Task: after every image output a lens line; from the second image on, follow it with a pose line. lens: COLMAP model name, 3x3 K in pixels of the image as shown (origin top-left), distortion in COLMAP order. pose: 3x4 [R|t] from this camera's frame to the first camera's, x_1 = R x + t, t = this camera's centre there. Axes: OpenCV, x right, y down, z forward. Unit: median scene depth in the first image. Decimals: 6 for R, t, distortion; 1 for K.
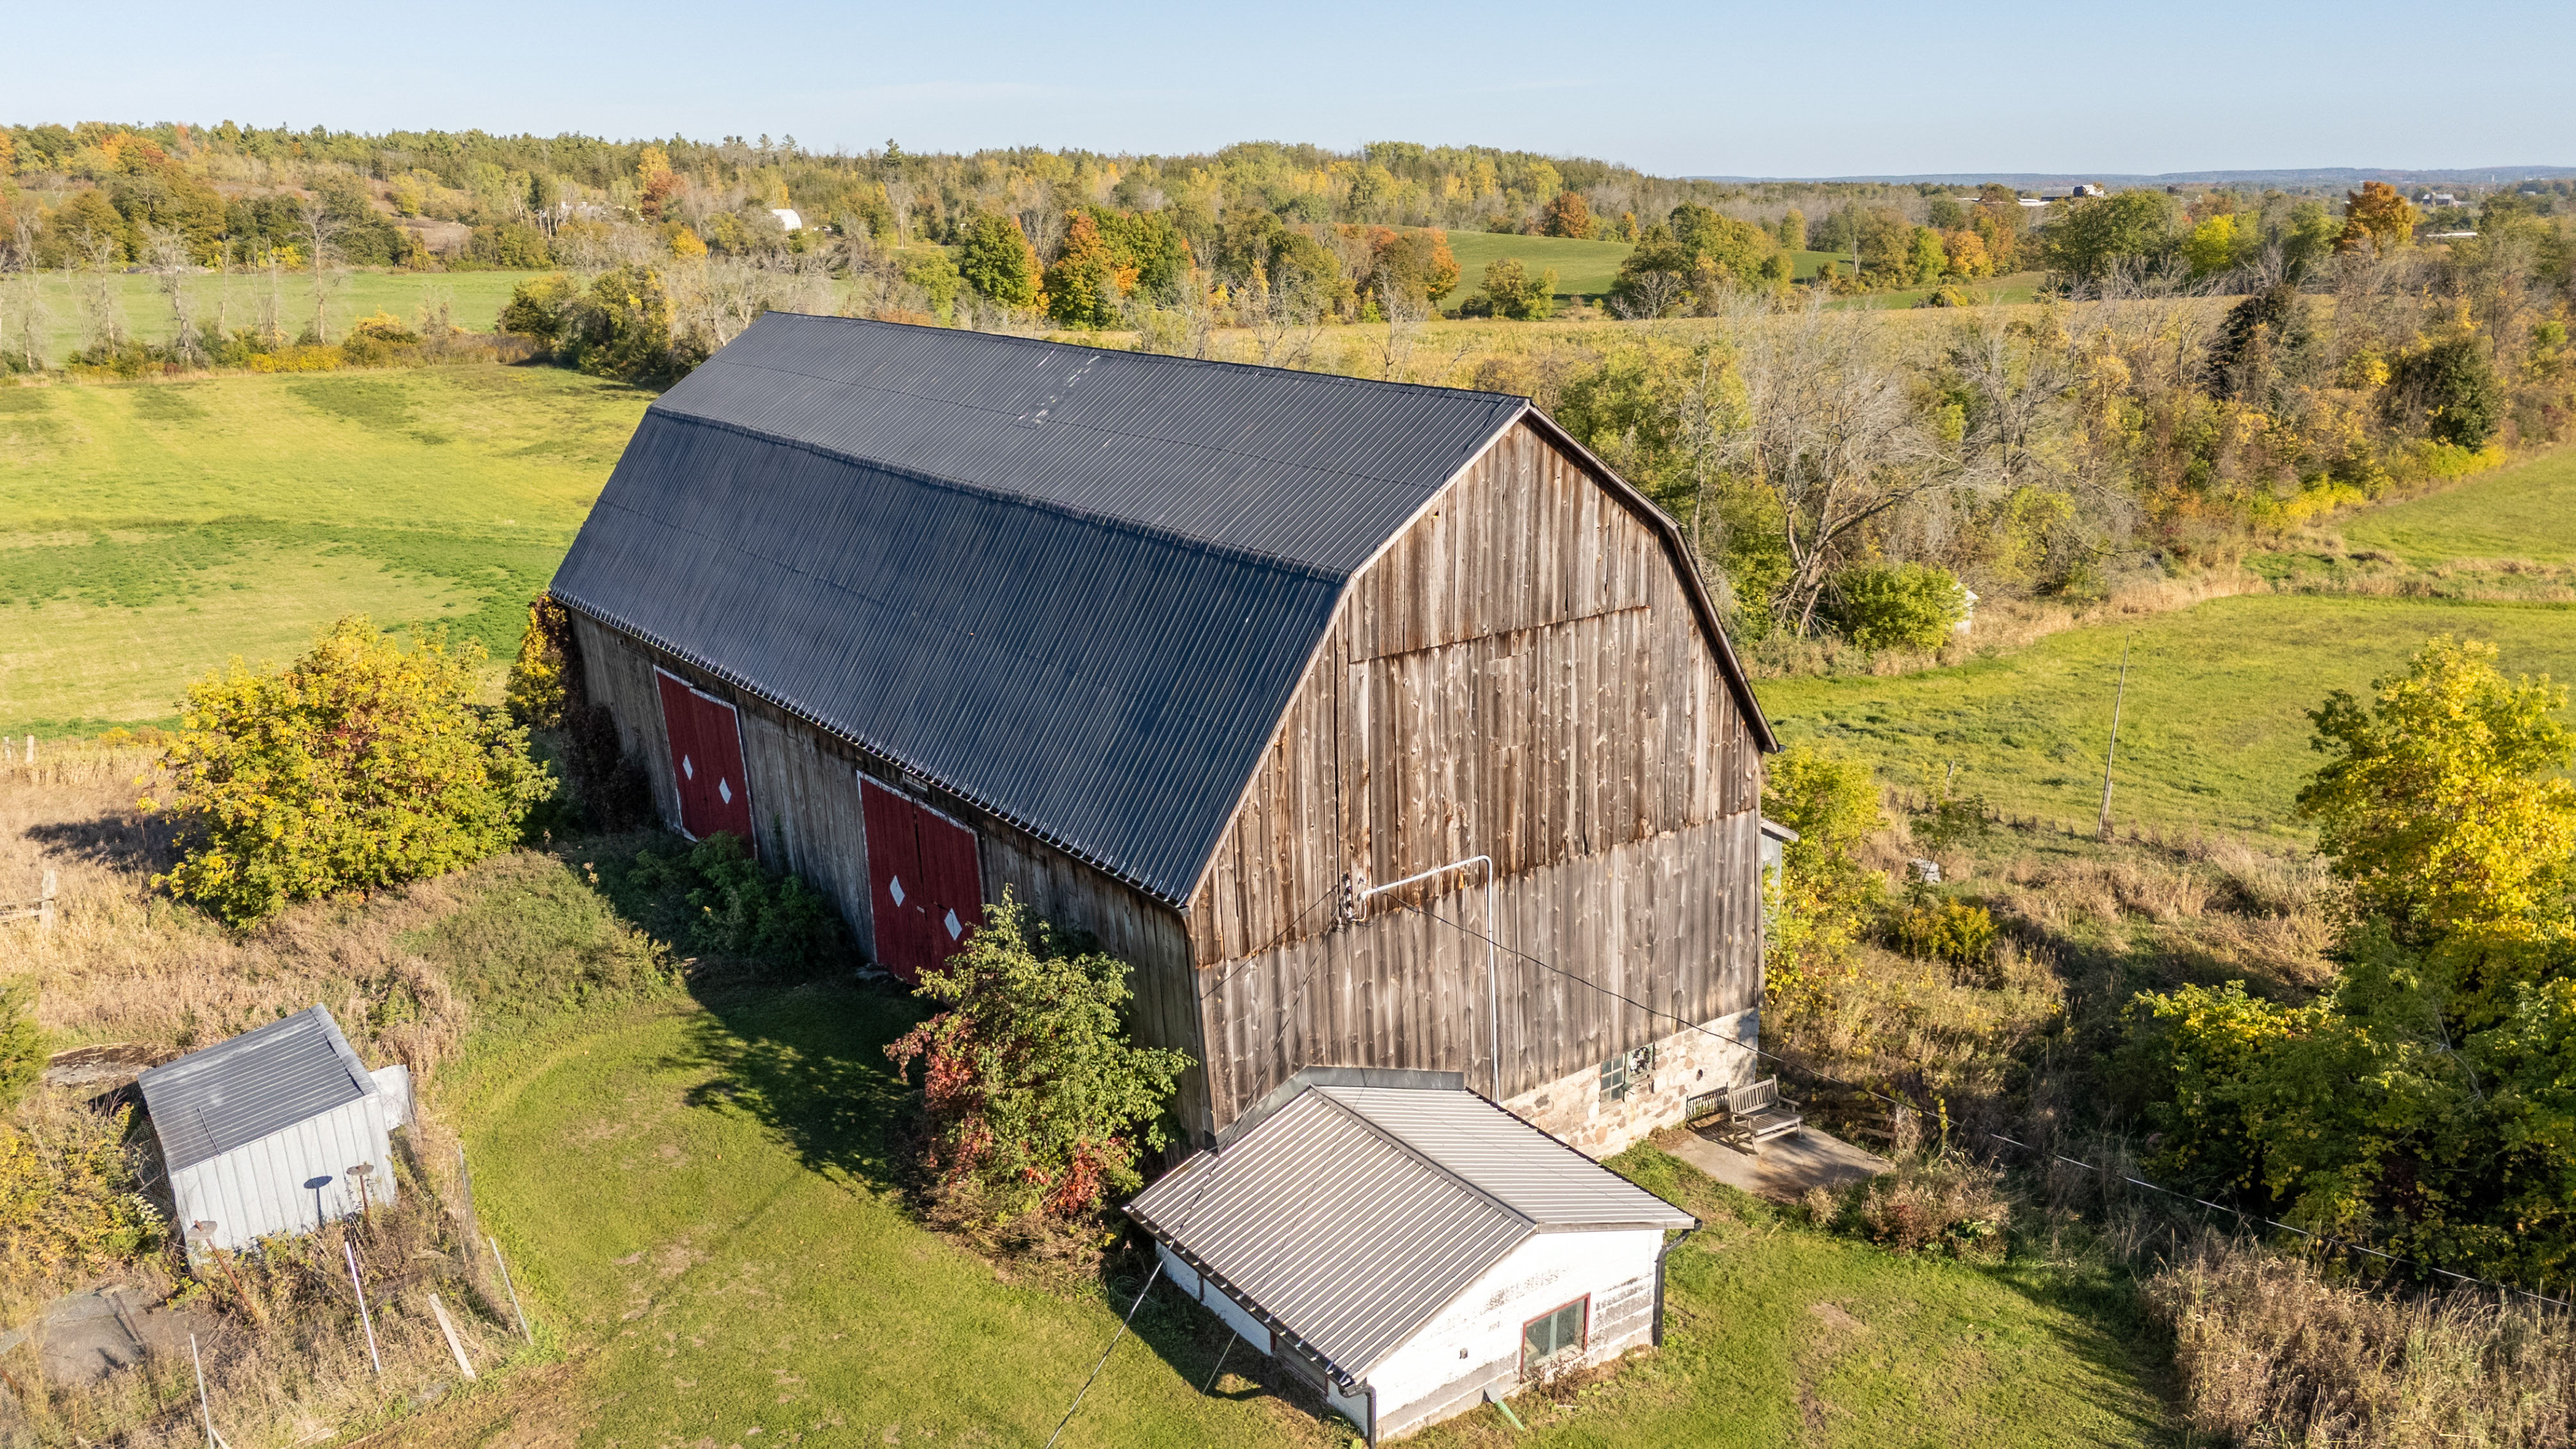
lens RADIAL K [[1968.2, 0, 1288.0], [0, 1968.2, 724.5], [0, 0, 1]] dist [0.110506, -0.100480]
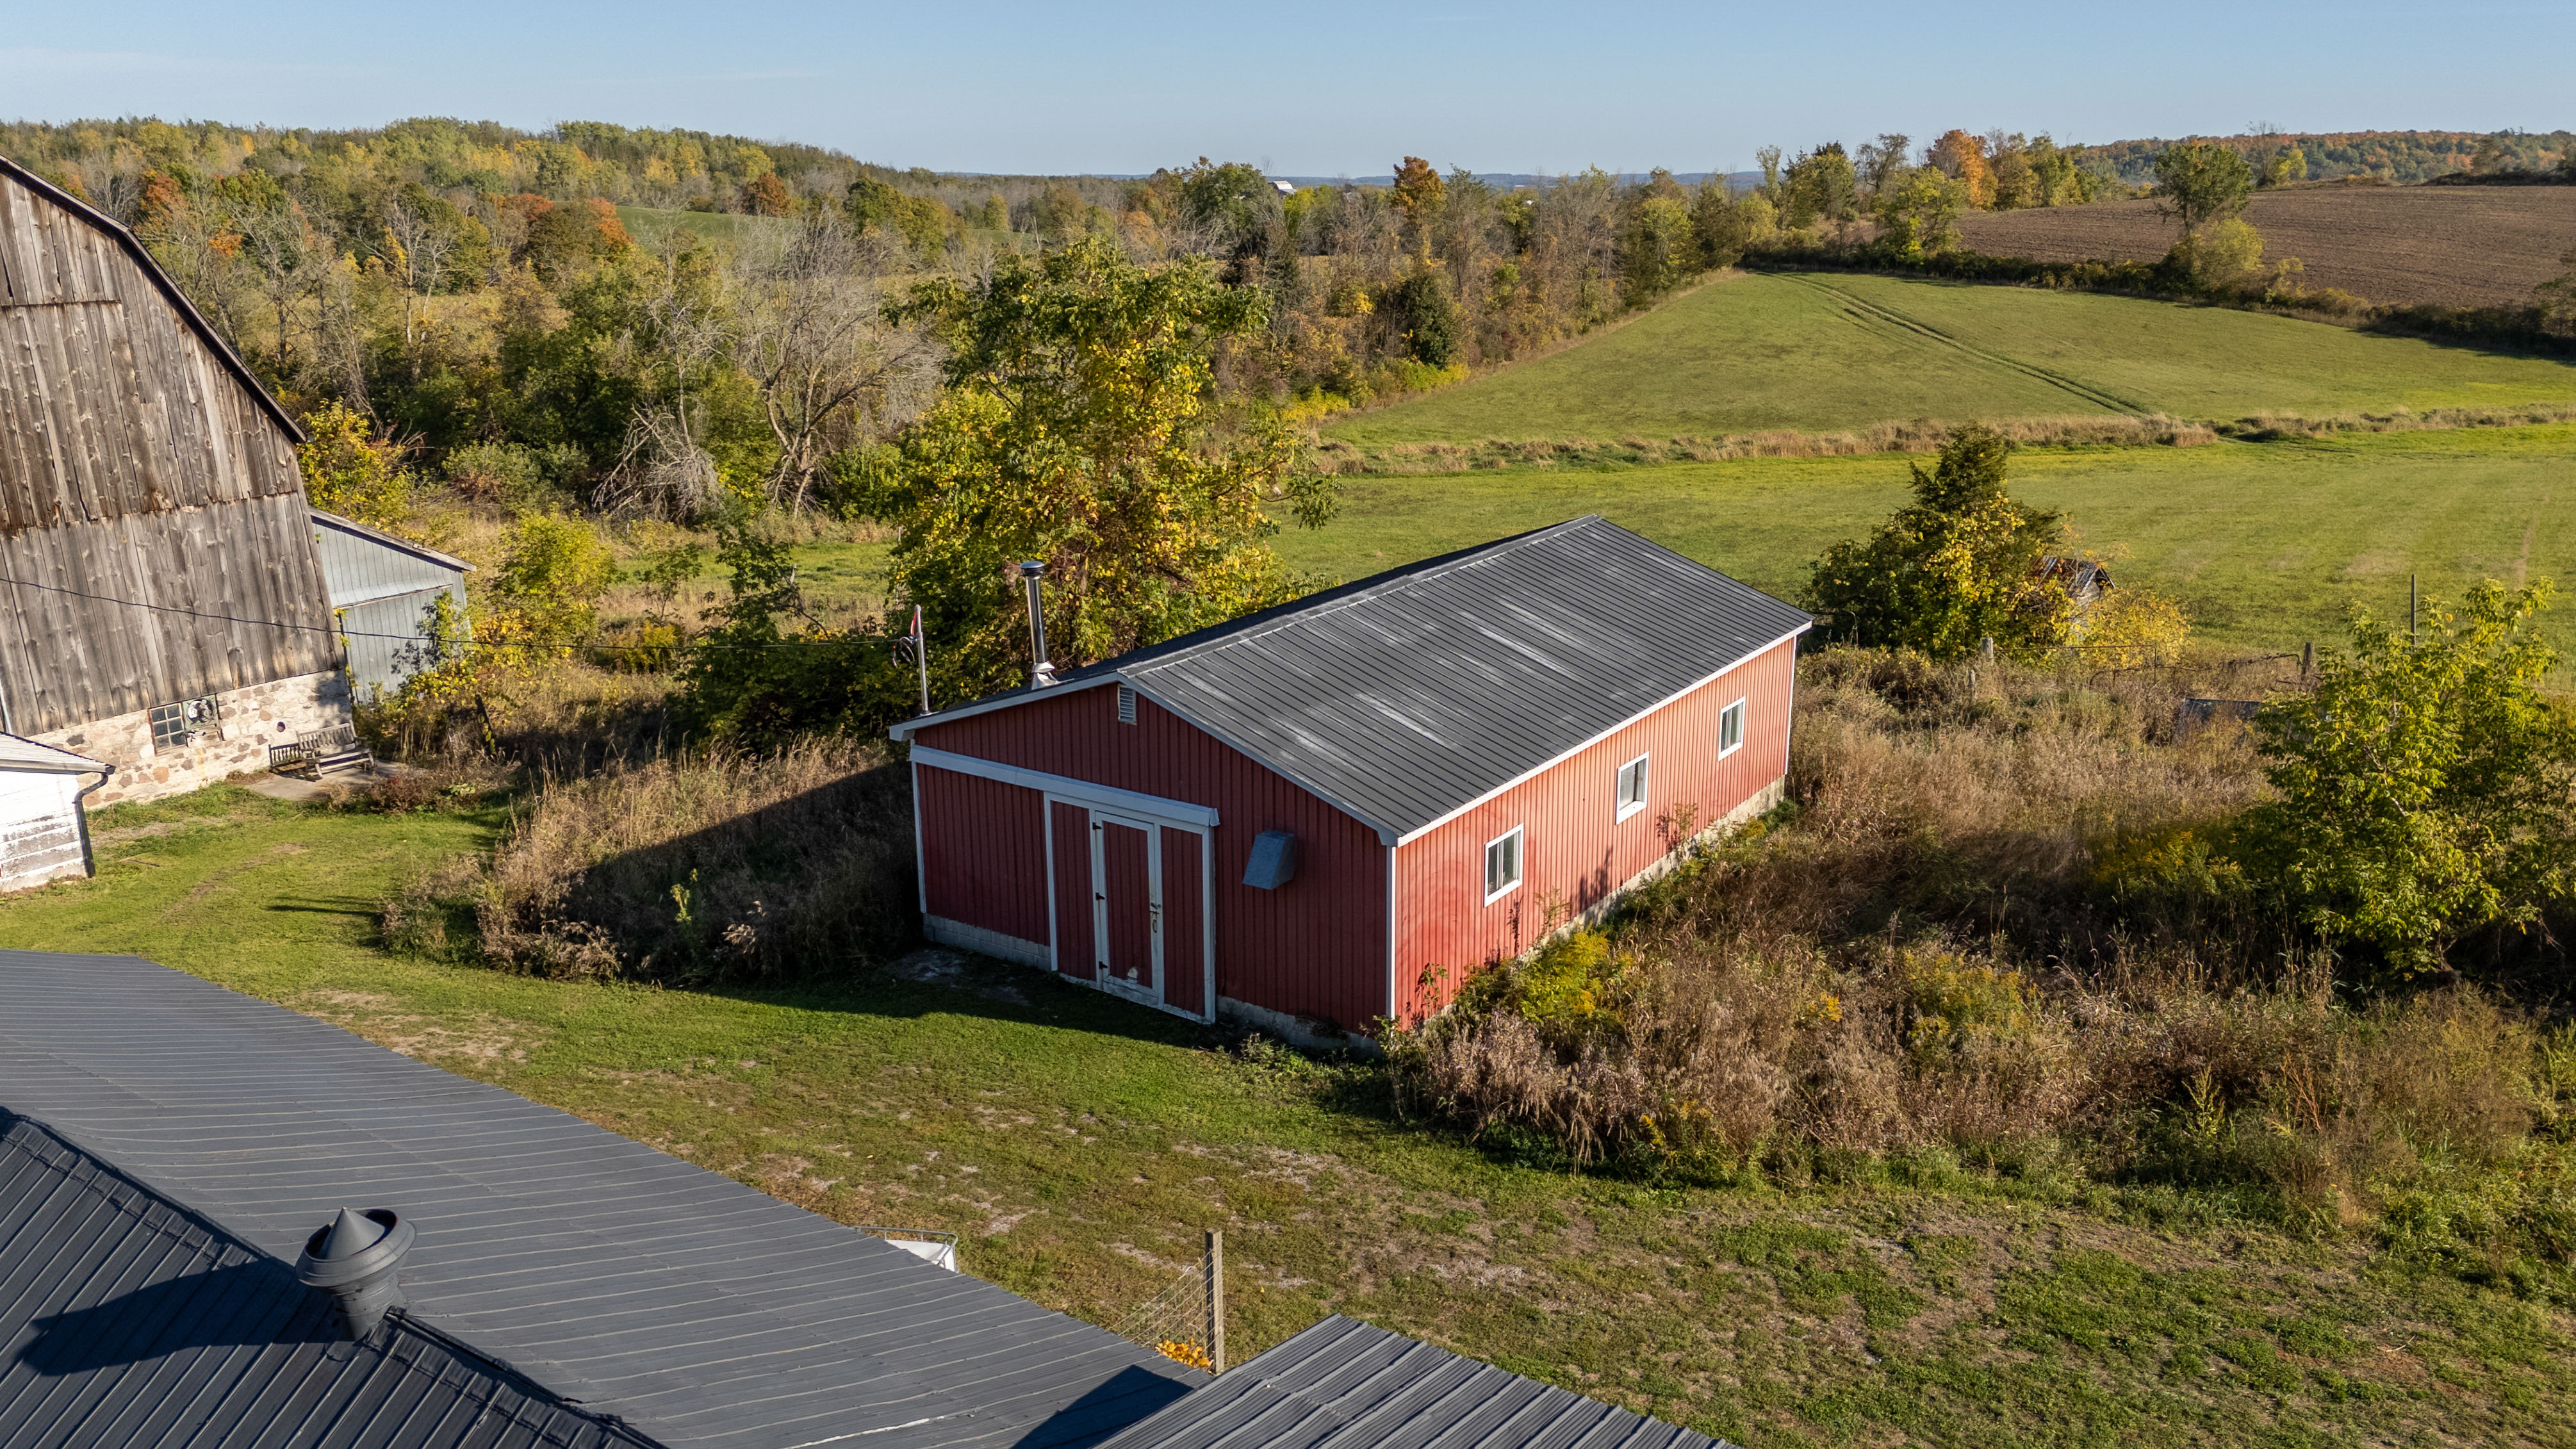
lens RADIAL K [[1968.2, 0, 1288.0], [0, 1968.2, 724.5], [0, 0, 1]] dist [0.110506, -0.100480]
pose [[0.935047, -0.092939, 0.342124, 0.359602], [0.092241, 0.995568, 0.018347, 0.209421], [-0.342312, 0.014403, 0.939476, -0.321636]]
